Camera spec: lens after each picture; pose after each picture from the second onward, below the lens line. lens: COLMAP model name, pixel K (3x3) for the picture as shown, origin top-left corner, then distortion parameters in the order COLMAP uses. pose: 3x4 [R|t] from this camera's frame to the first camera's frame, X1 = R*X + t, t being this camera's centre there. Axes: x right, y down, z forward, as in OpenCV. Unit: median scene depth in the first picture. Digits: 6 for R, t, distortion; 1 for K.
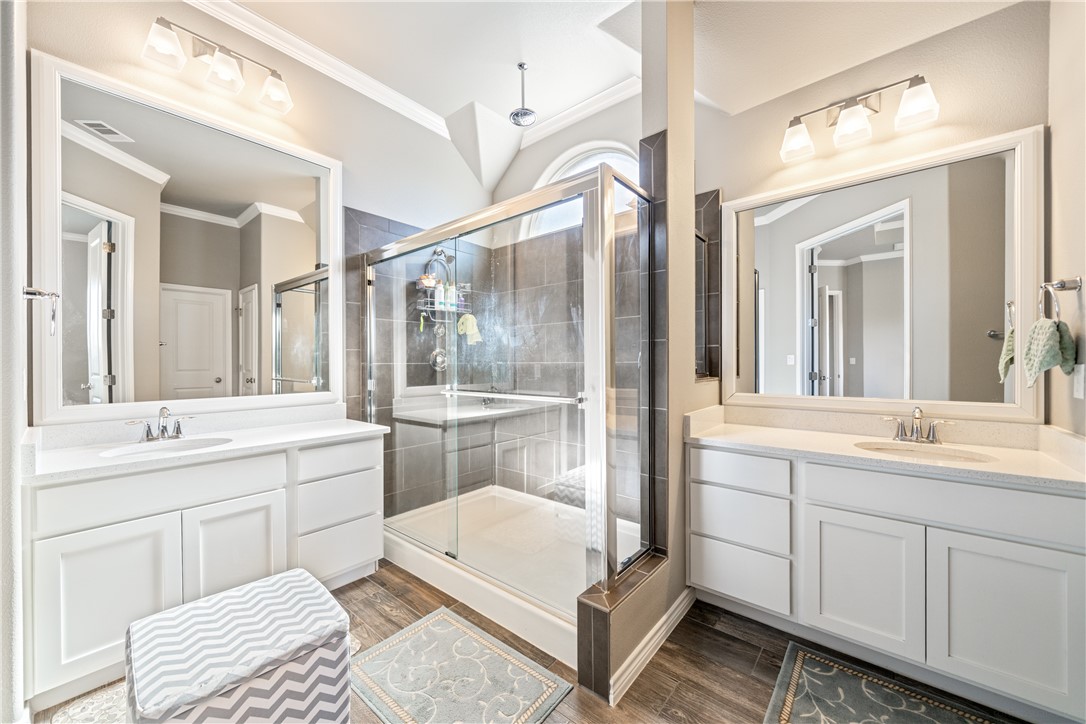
lens RADIAL K [[403.4, 0, 544.7], [0, 403.4, 363.4], [0, 0, 1]] dist [-0.001590, 0.000151]
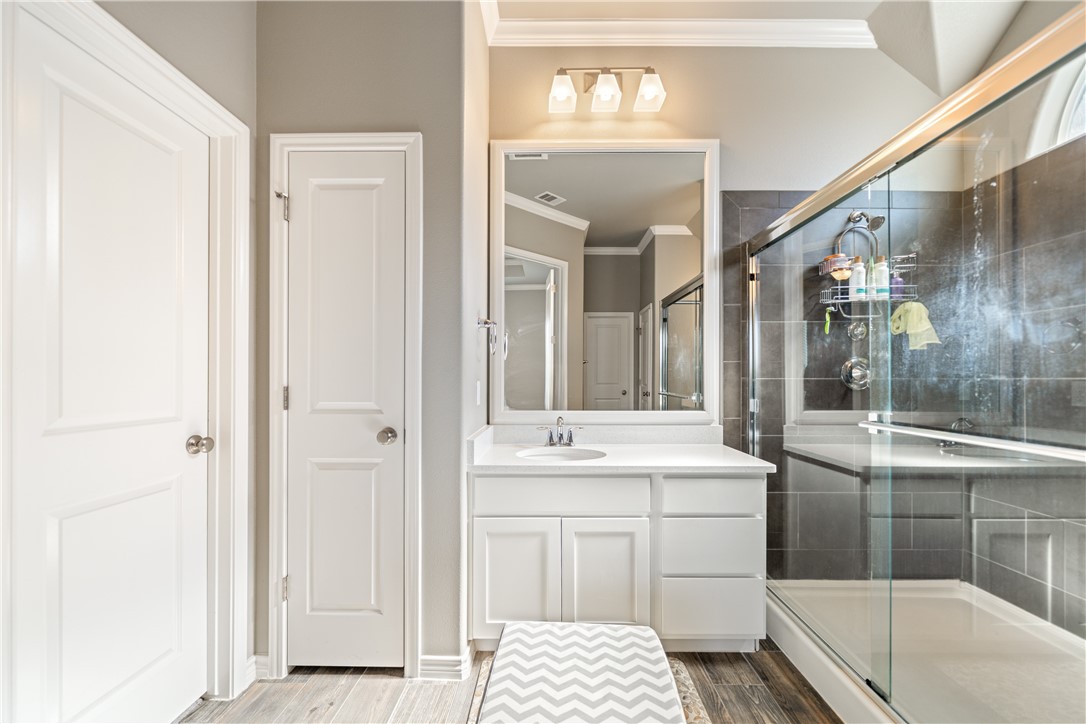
lens RADIAL K [[403.4, 0, 561.4], [0, 403.4, 378.5], [0, 0, 1]] dist [-0.001590, 0.000151]
pose [[0.629836, 0.004128, -0.776717, -0.040338], [-0.006446, 0.999979, 0.000087, 0.002629], [0.776701, 0.004952, 0.629850, 0.158336]]
